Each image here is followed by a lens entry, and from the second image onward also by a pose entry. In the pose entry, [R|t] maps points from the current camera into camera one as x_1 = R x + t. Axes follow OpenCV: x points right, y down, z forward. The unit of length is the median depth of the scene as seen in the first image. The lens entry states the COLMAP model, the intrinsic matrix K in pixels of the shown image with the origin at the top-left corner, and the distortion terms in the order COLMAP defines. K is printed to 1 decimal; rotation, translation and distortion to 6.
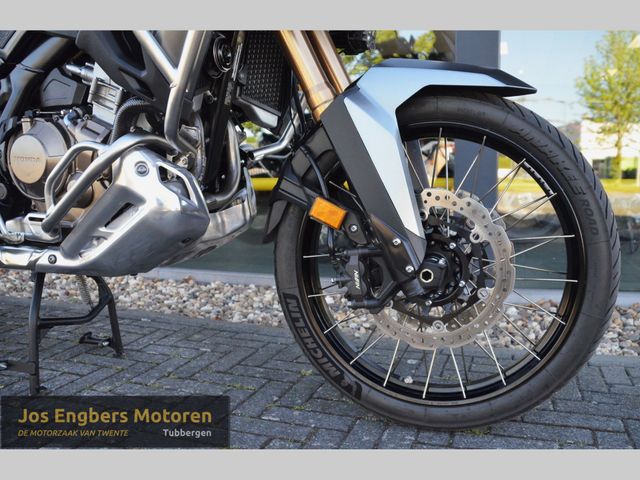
lens RADIAL K [[569.8, 0, 345.7], [0, 569.8, 249.7], [0, 0, 1]] dist [-0.123411, 0.064302]
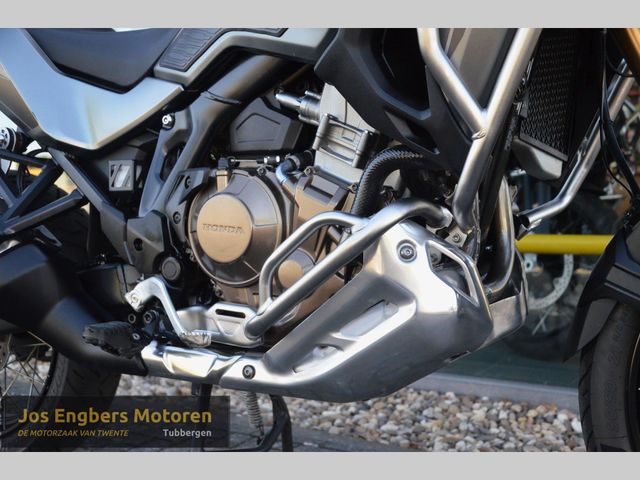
lens RADIAL K [[826.8, 0, 326.8], [0, 826.8, 241.2], [0, 0, 1]] dist [0.032263, 0.000000]
pose [[0.975944, 0.010366, -0.217773, -0.214230], [-0.030267, 0.995638, -0.088251, -0.057689], [0.215909, 0.092719, 0.972001, 0.000114]]
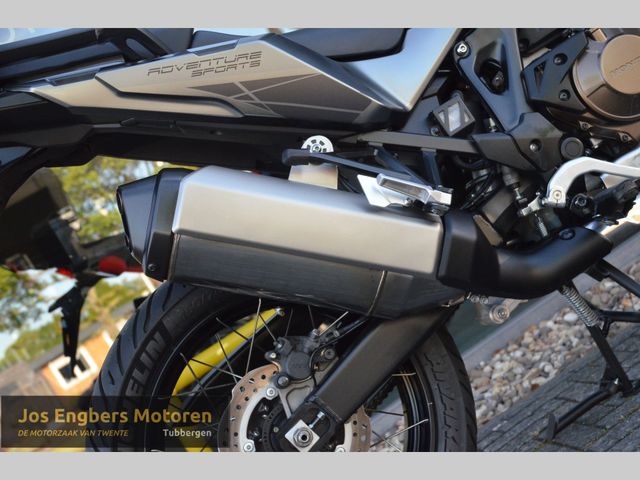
lens RADIAL K [[940.0, 0, 345.5], [0, 940.0, 242.9], [0, 0, 1]] dist [0.248468, 0.000000]
pose [[0.706560, -0.448975, 0.546987, -1.716519], [0.593210, 0.797235, -0.111886, -0.045118], [-0.385843, 0.403532, 0.829631, 0.104193]]
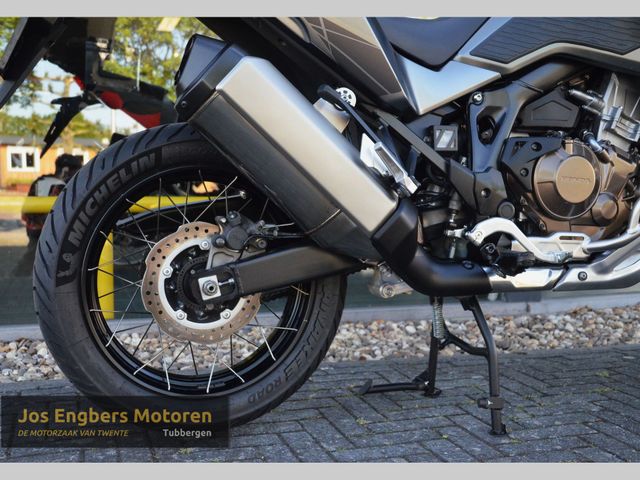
lens RADIAL K [[759.9, 0, 316.6], [0, 759.9, 243.1], [0, 0, 1]] dist [0.061812, 0.000000]
pose [[0.795813, -0.032382, 0.604676, -1.804376], [0.075170, 0.996128, -0.045586, -0.016568], [-0.600859, 0.081731, 0.795166, 0.160843]]
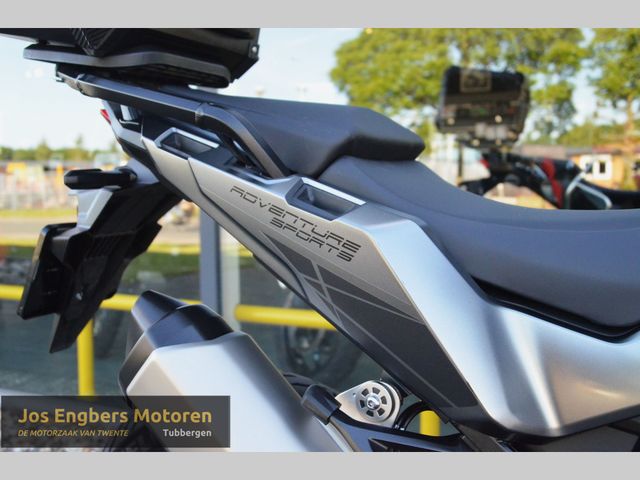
lens RADIAL K [[674.1, 0, 320.7], [0, 674.1, 246.5], [0, 0, 1]] dist [-0.007315, 0.000000]
pose [[0.991369, 0.007165, -0.130903, -0.953714], [-0.013573, 0.998749, -0.048131, -0.424227], [0.130394, 0.049492, 0.990226, 0.511659]]
